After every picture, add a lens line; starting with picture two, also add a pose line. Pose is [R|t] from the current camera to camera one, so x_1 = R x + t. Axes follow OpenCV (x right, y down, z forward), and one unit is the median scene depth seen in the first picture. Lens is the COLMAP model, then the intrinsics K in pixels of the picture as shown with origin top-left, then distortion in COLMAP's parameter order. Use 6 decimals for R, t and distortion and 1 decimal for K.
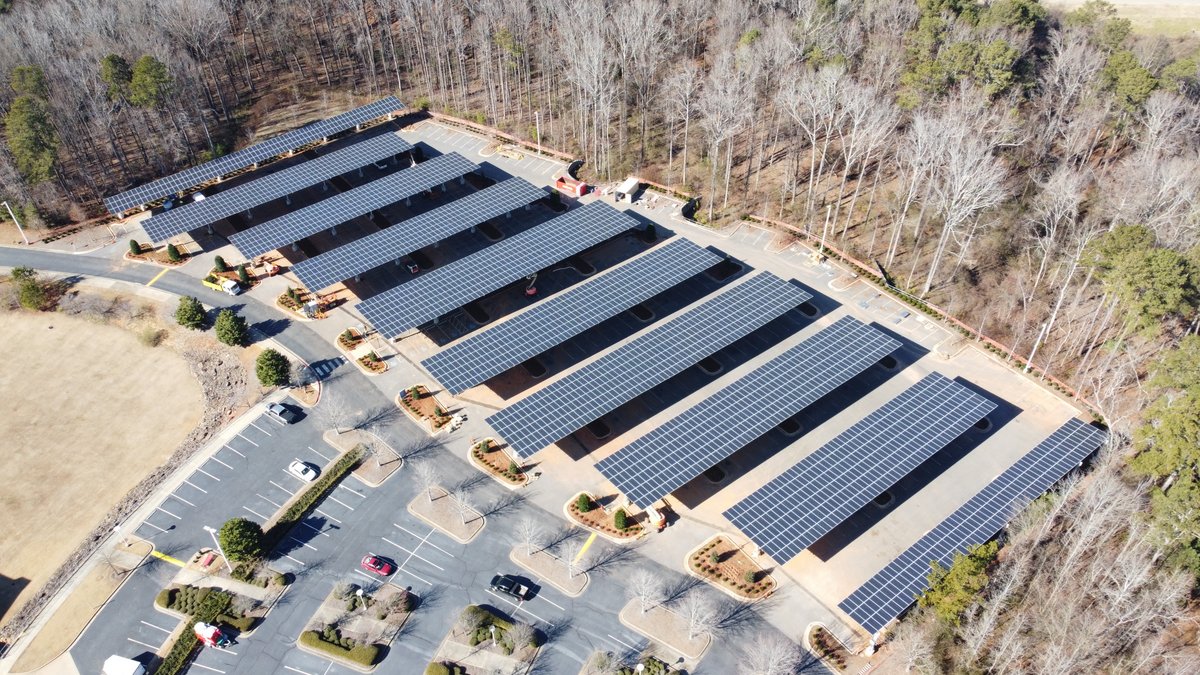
lens RADIAL K [[894.2, 0, 600.0], [0, 894.2, 337.5], [0, 0, 1]] dist [-0.010852, -0.007019]
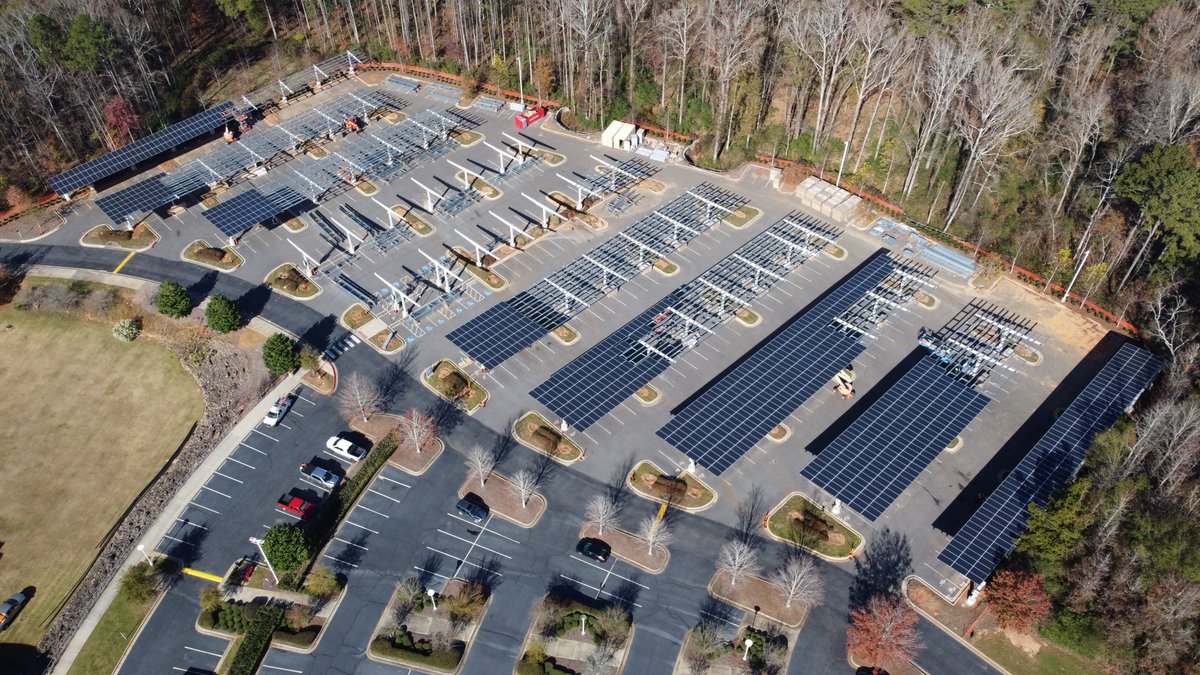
lens RADIAL K [[894.2, 0, 600.0], [0, 894.2, 337.5], [0, 0, 1]] dist [-0.010852, -0.007019]
pose [[0.993118, -0.074390, 0.090455, -0.123684], [0.068813, 0.995620, 0.063293, -0.018630], [-0.094767, -0.056633, 0.993887, 0.061520]]
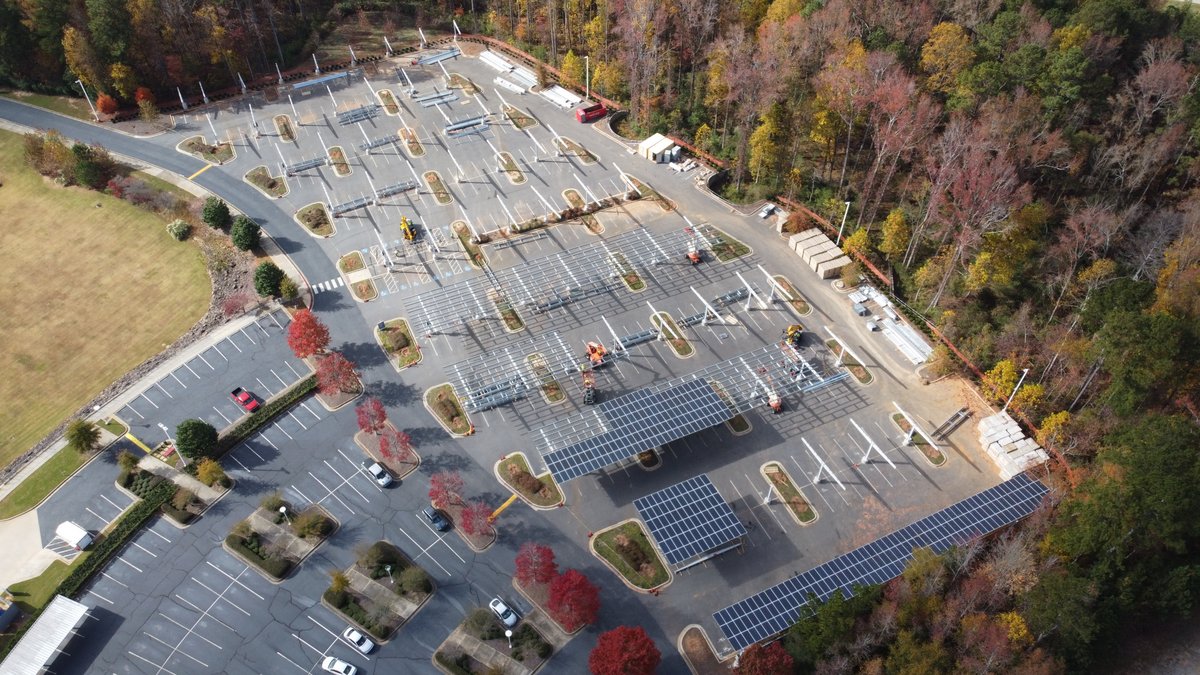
lens RADIAL K [[894.2, 0, 600.0], [0, 894.2, 337.5], [0, 0, 1]] dist [-0.010852, -0.007019]
pose [[0.977324, 0.169625, -0.126746, 0.158920], [-0.157200, 0.982245, 0.102389, -0.068081], [0.141864, -0.080142, 0.986637, 0.010004]]
